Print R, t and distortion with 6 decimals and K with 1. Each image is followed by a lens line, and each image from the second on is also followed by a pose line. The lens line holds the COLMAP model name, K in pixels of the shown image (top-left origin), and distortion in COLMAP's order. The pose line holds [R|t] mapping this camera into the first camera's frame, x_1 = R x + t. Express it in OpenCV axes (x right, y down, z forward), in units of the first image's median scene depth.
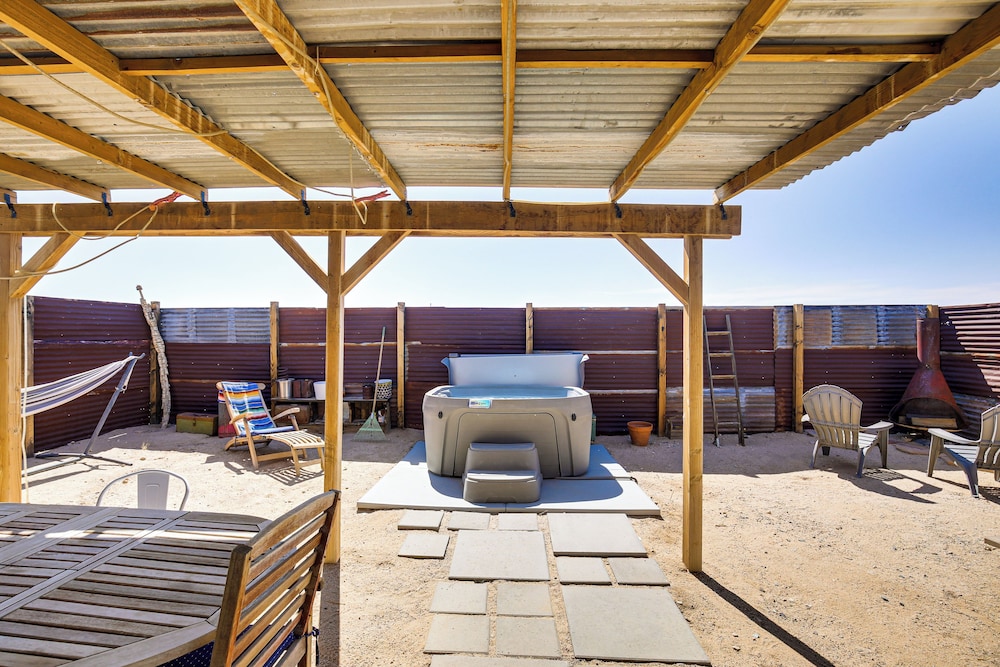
lens RADIAL K [[486.9, 0, 499.7], [0, 486.9, 337.5], [0, 0, 1]] dist [-0.003759, 0.000008]
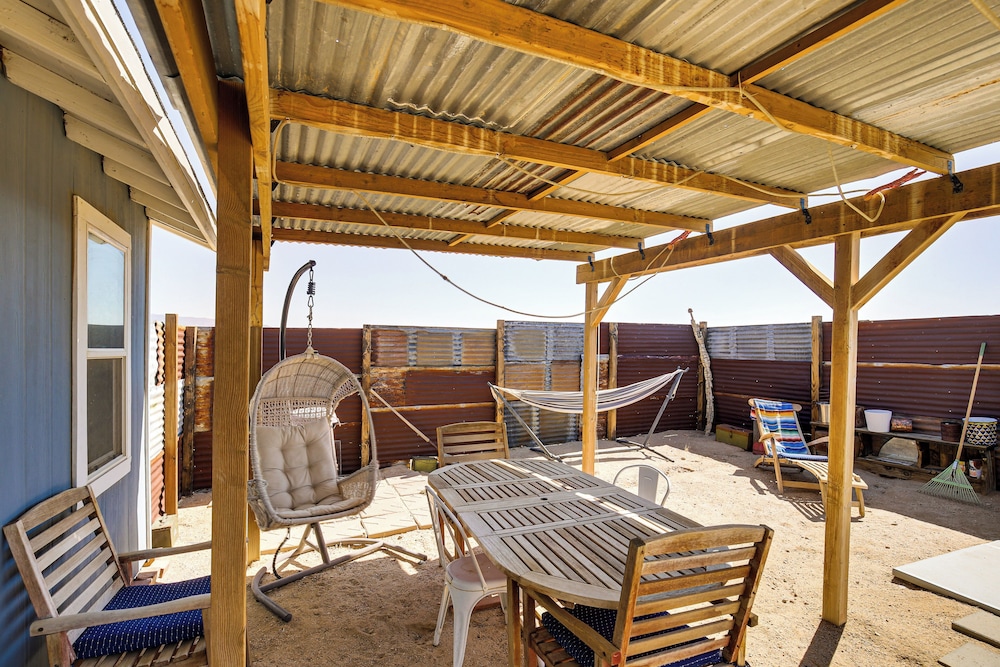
lens RADIAL K [[520.8, 0, 500.0], [0, 520.8, 333.5], [0, 0, 1]] dist [0.000013, 0.001008]
pose [[0.438549, -0.015782, -0.898569, 0.212923], [-0.009199, 0.999715, -0.022048, -0.019523], [0.898660, 0.017935, 0.438279, 0.056995]]
